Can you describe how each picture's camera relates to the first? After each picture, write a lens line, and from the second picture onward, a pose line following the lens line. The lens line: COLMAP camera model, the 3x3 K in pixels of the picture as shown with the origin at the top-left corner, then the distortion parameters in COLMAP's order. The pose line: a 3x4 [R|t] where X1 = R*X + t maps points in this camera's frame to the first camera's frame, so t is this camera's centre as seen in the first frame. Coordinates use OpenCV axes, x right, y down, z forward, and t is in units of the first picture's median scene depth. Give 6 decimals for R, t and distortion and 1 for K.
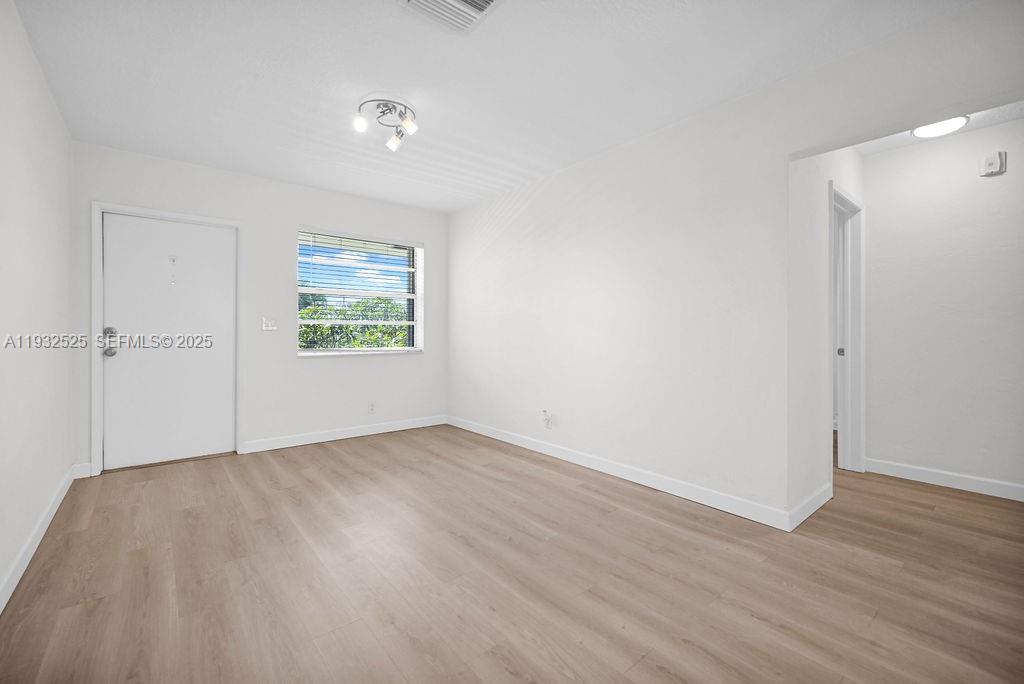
lens RADIAL K [[429.8, 0, 509.3], [0, 429.8, 329.8], [0, 0, 1]] dist [0.001332, -0.000023]
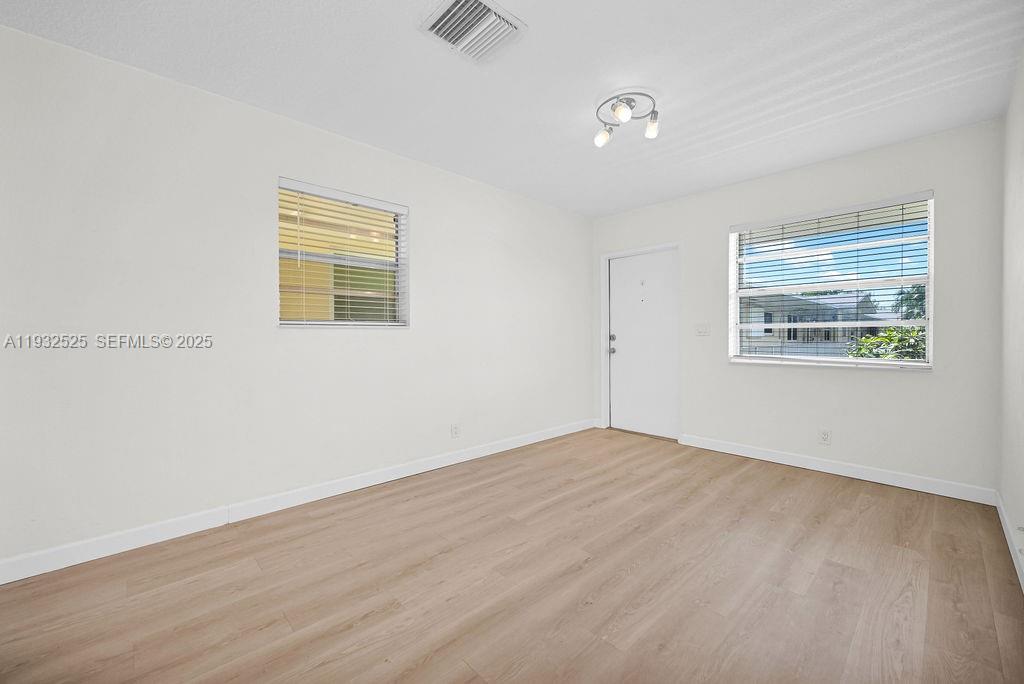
lens RADIAL K [[406.9, 0, 512.0], [0, 406.9, 342.0], [0, 0, 1]] dist [-0.002289, -0.000300]
pose [[0.065291, 0.010382, -0.997812, 0.522728], [0.008097, 0.999907, 0.010934, 0.002200], [0.997833, -0.008793, 0.065201, 0.589663]]
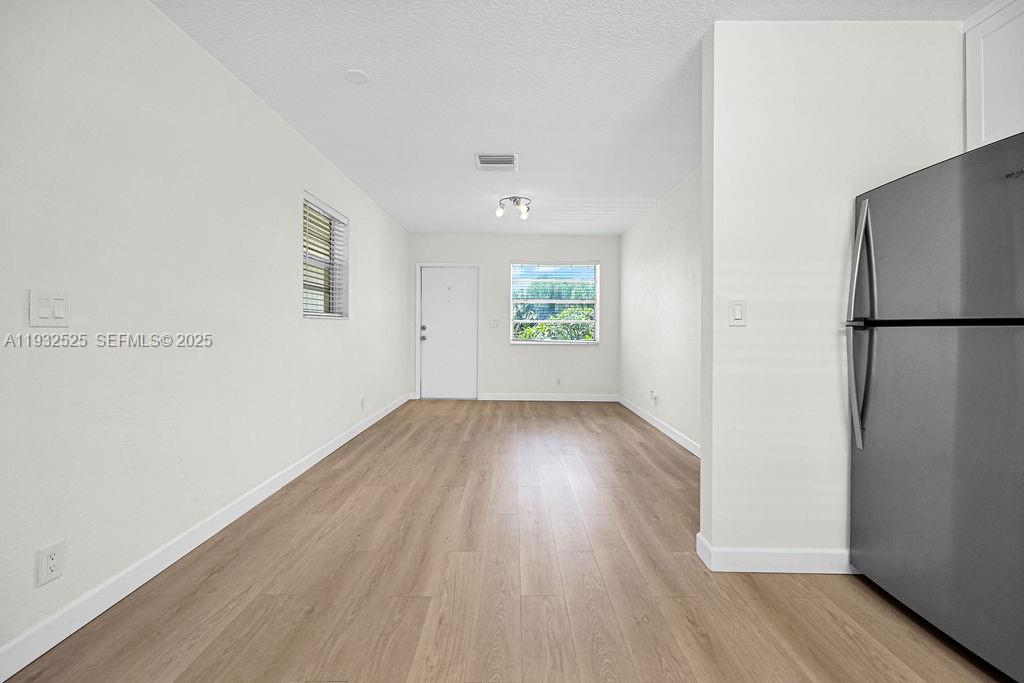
lens RADIAL K [[447.9, 0, 510.9], [0, 447.9, 322.2], [0, 0, 1]] dist [0.001337, 0.000177]
pose [[0.766528, -0.005167, -0.642190, 0.736306], [-0.002342, 0.999938, -0.010842, 0.000937], [0.642207, 0.009815, 0.766469, -0.330782]]
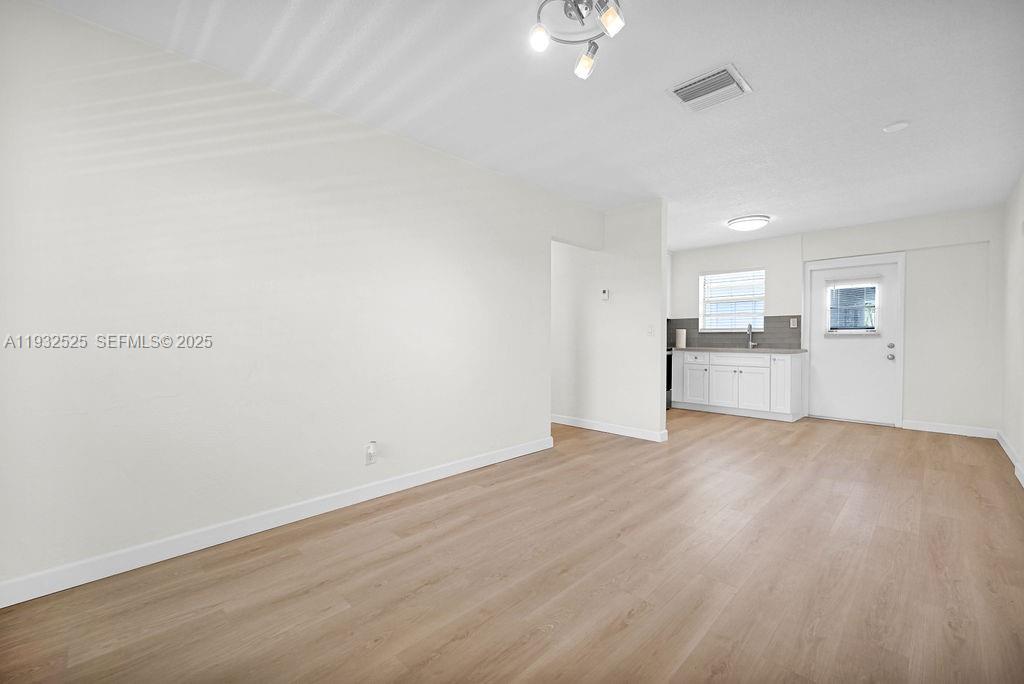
lens RADIAL K [[426.3, 0, 512.0], [0, 426.3, 342.0], [0, 0, 1]] dist [-0.001365, -0.000224]
pose [[-0.098901, -0.018753, 0.994921, -0.817808], [-0.007146, 0.999810, 0.018135, 0.000173], [-0.995072, -0.005316, -0.099016, 1.006179]]
